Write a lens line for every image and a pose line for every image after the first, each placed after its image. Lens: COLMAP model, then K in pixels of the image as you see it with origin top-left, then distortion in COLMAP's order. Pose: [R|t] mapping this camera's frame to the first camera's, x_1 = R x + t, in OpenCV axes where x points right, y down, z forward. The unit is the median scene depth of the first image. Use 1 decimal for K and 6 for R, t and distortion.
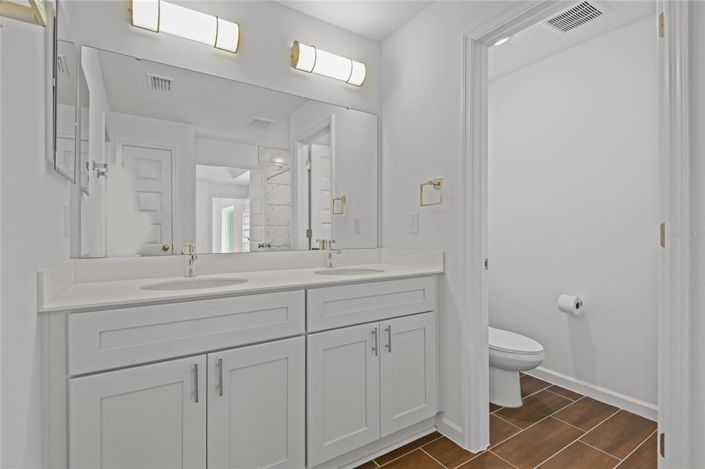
lens RADIAL K [[328.7, 0, 352.8], [0, 328.7, 230.9], [0, 0, 1]] dist [-0.000779, -0.000348]
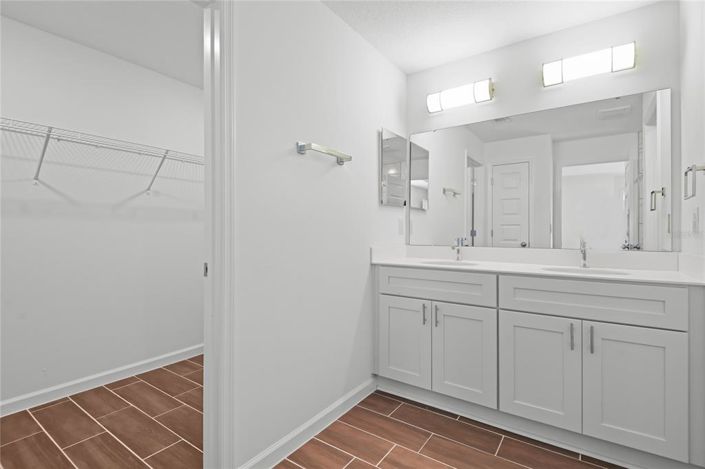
lens RADIAL K [[342.9, 0, 352.5], [0, 342.9, 234.5], [0, 0, 1]] dist [-0.059327, -0.000350]
pose [[0.363565, 0.012650, -0.931483, 0.773770], [-0.000171, 0.999909, 0.013513, -0.002954], [0.931569, -0.004753, 0.363534, -0.034224]]
